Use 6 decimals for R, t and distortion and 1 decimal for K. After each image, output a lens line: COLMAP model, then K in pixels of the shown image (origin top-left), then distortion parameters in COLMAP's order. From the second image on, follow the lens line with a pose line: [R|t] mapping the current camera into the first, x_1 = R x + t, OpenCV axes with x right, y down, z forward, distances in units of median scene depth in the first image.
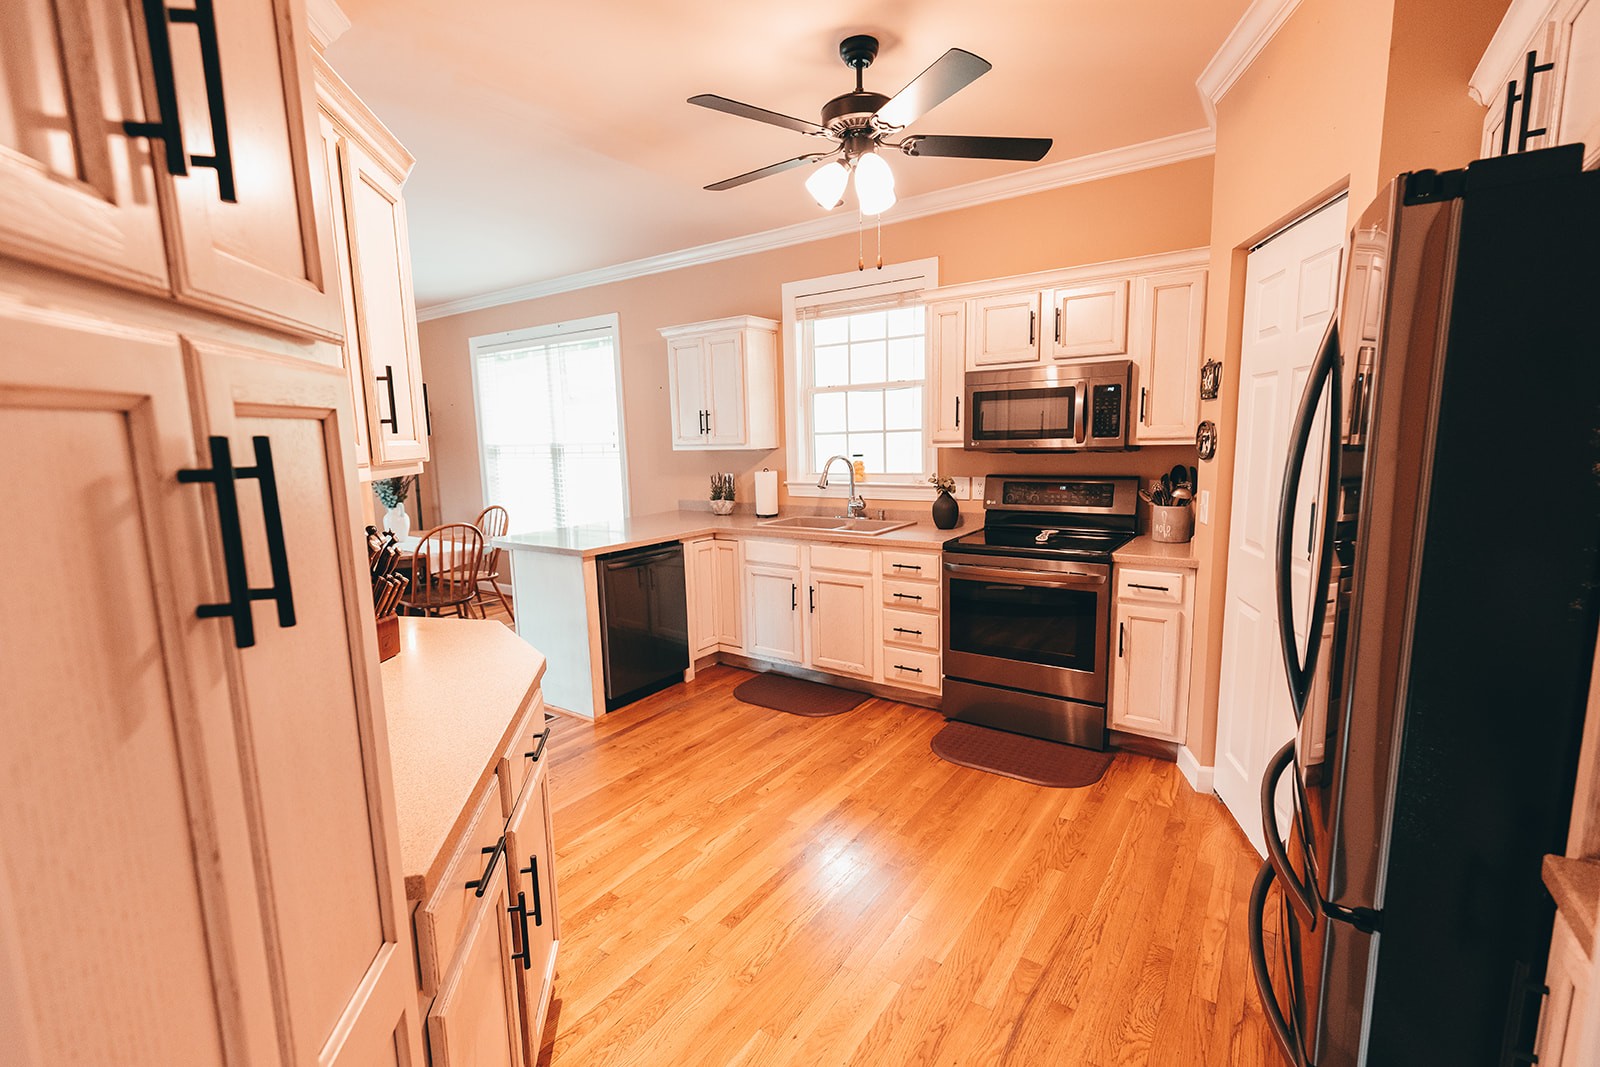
lens RADIAL K [[680.0, 0, 798.6], [0, 680.0, 534.2], [0, 0, 1]] dist [0.001404, -0.000306]
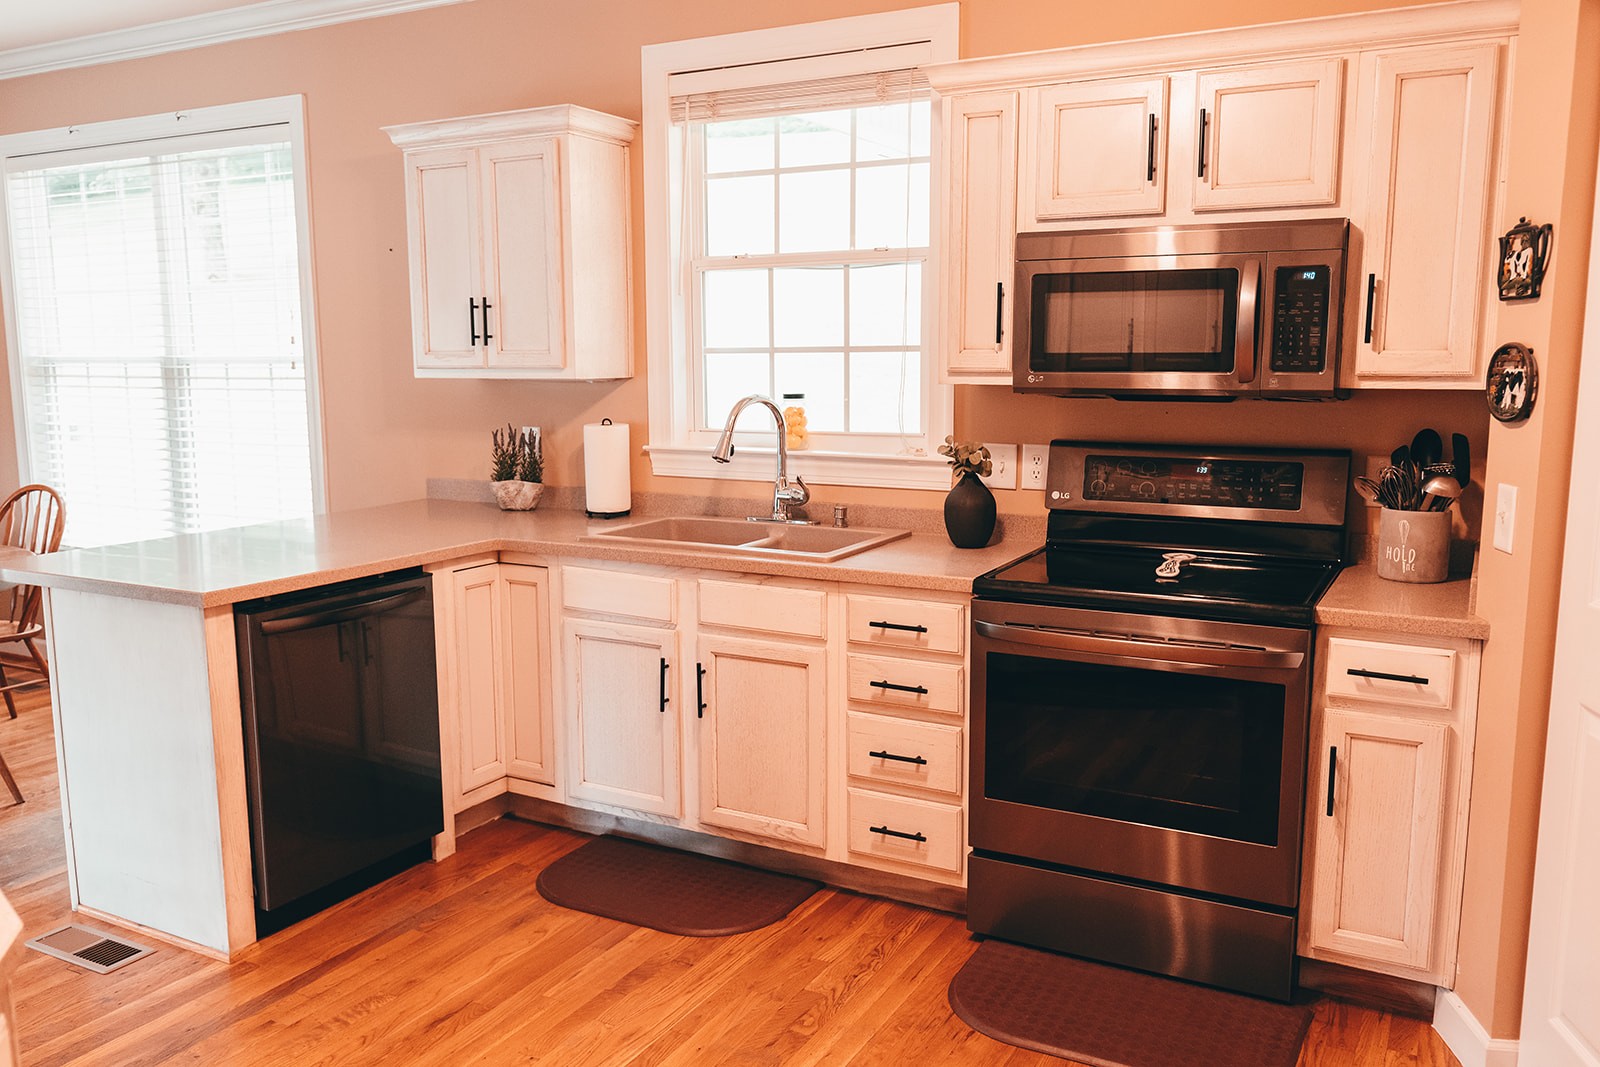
lens RADIAL K [[1212.2, 0, 800.0], [0, 1212.2, 533.5], [0, 0, 1]] dist [-0.007121, 0.004399]
pose [[0.993447, 0.006537, 0.114103, -0.010853], [-0.006759, 0.999976, 0.001560, -0.020174], [-0.114090, -0.002321, 0.993468, 0.141295]]
